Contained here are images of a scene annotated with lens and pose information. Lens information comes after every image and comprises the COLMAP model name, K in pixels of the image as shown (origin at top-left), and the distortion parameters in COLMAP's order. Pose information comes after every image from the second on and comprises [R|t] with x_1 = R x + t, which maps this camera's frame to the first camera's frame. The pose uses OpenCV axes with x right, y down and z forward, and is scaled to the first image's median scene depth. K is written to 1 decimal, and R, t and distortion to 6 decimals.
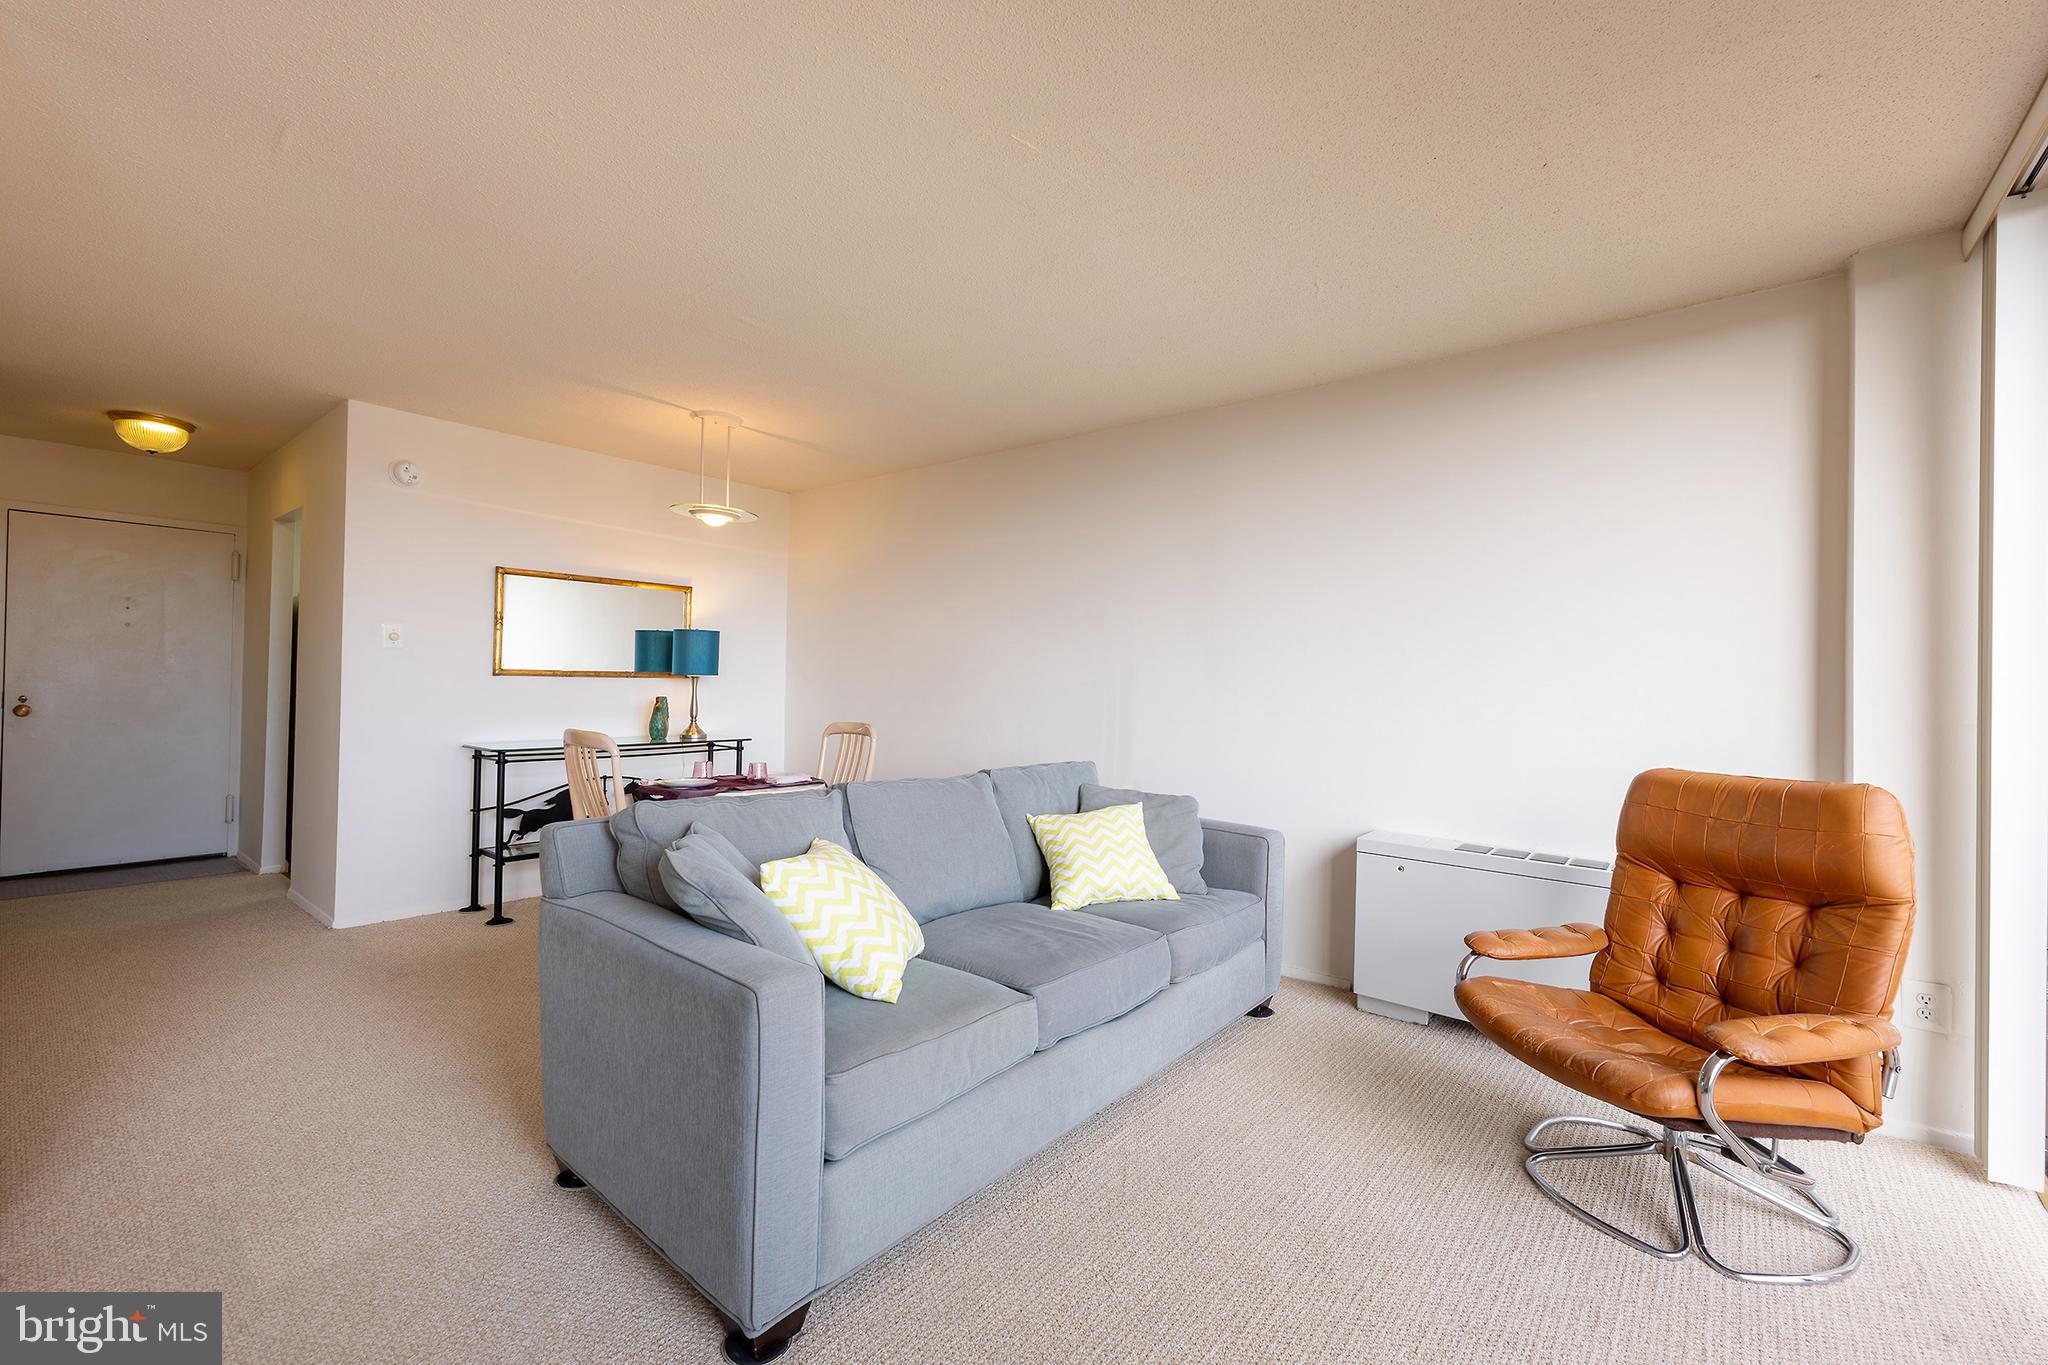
lens RADIAL K [[855.7, 0, 1035.3], [0, 855.7, 674.1], [0, 0, 1]] dist [0.001191, 0.000134]
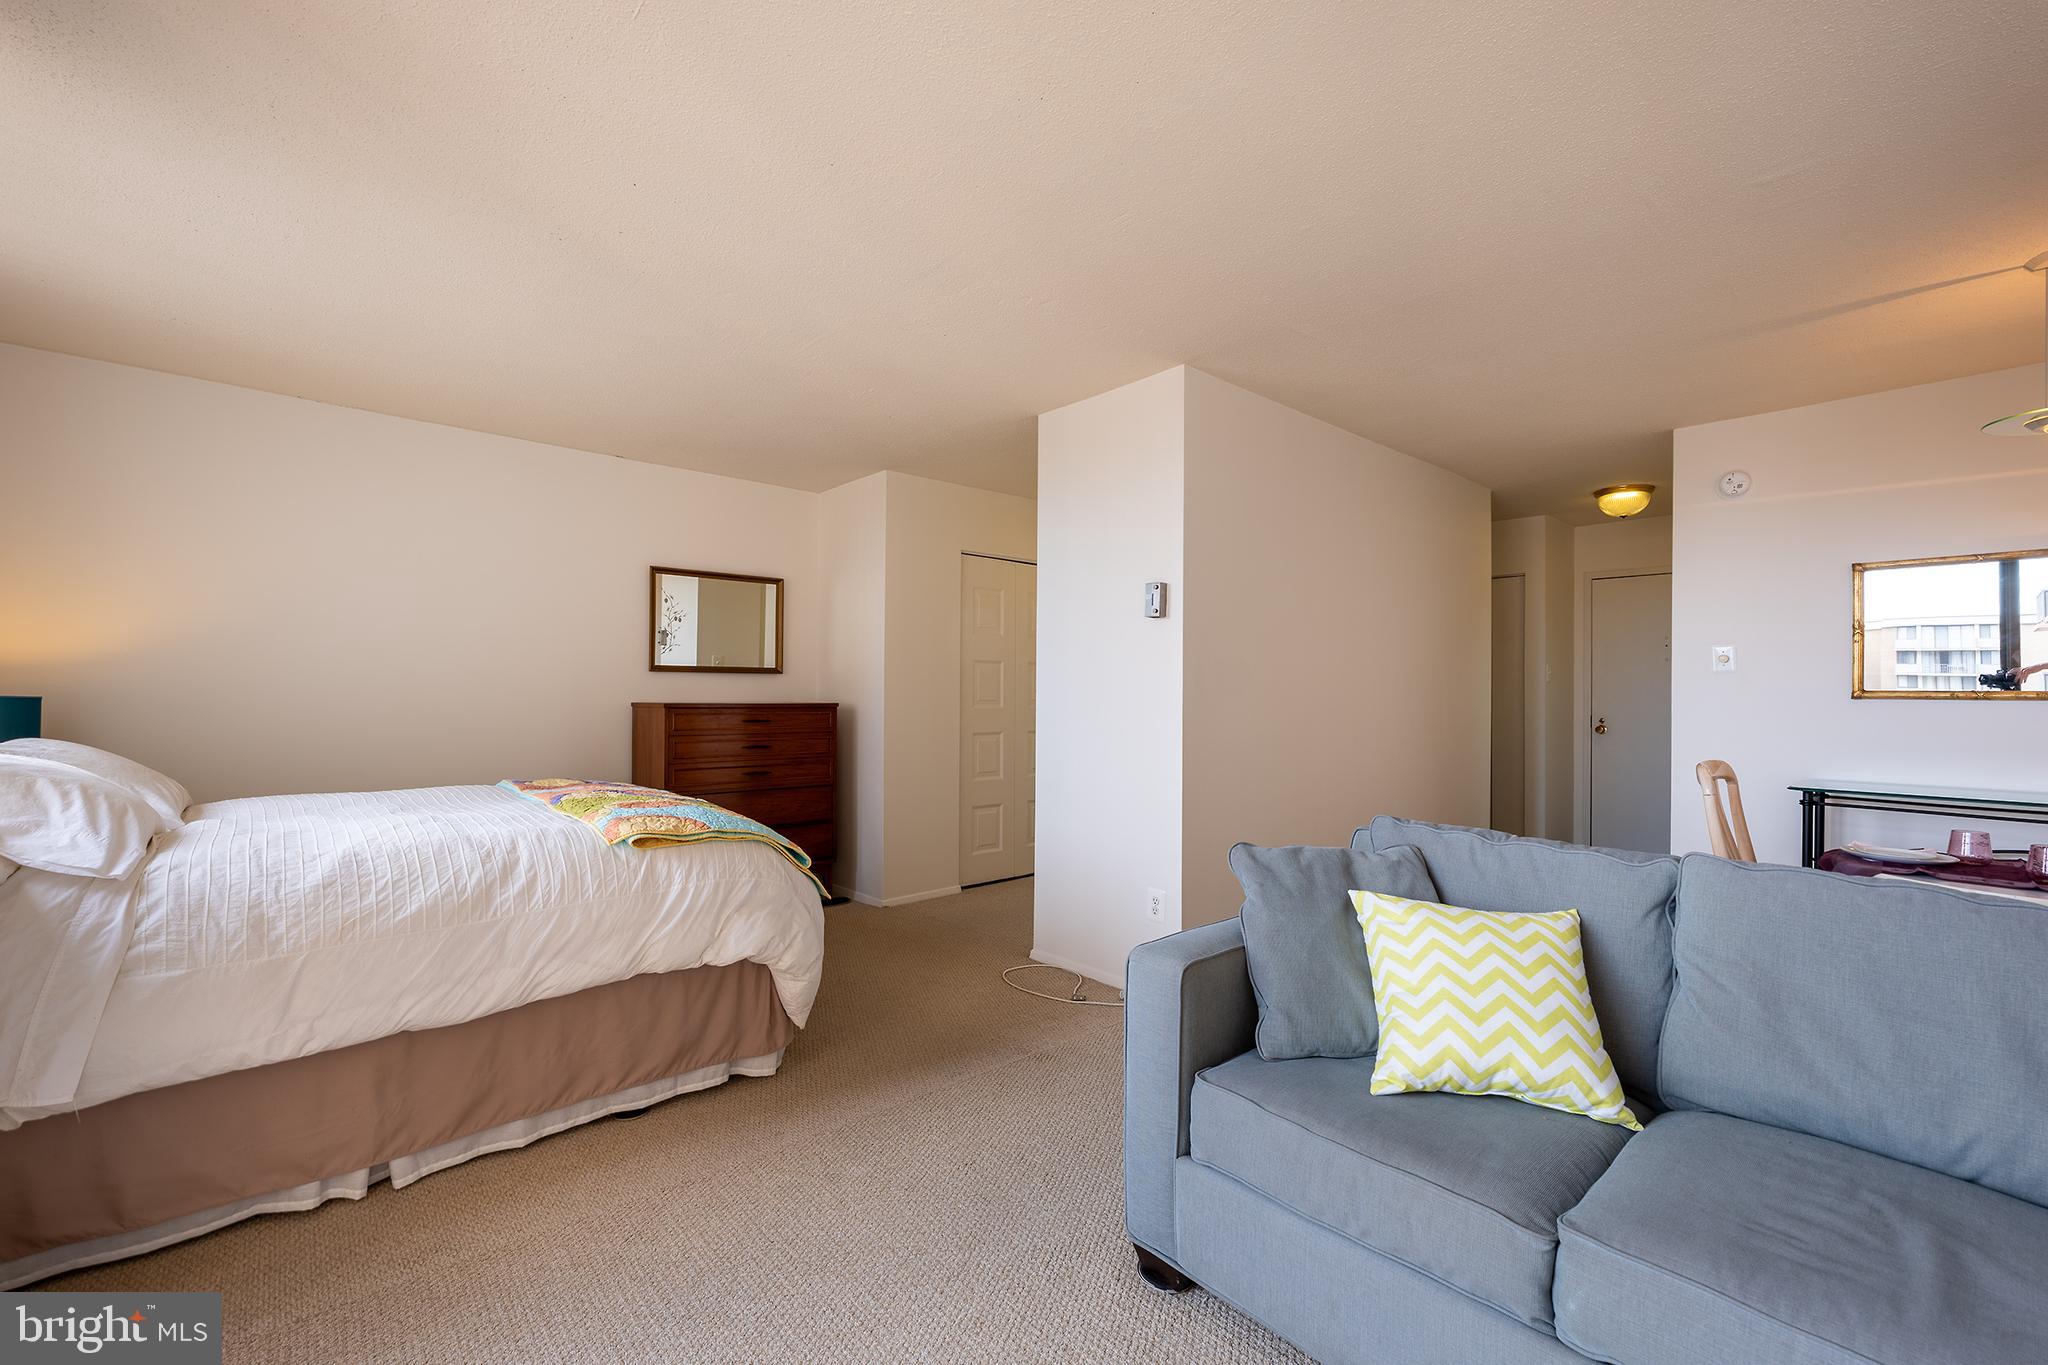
lens RADIAL K [[880.5, 0, 1024.0], [0, 880.5, 682.5], [0, 0, 1]] dist [0.001370, 0.000208]
pose [[-0.175587, -0.031405, -0.983963, 0.739646], [0.004309, 0.999457, -0.032668, 0.023949], [0.984454, -0.009976, -0.175356, 0.850042]]
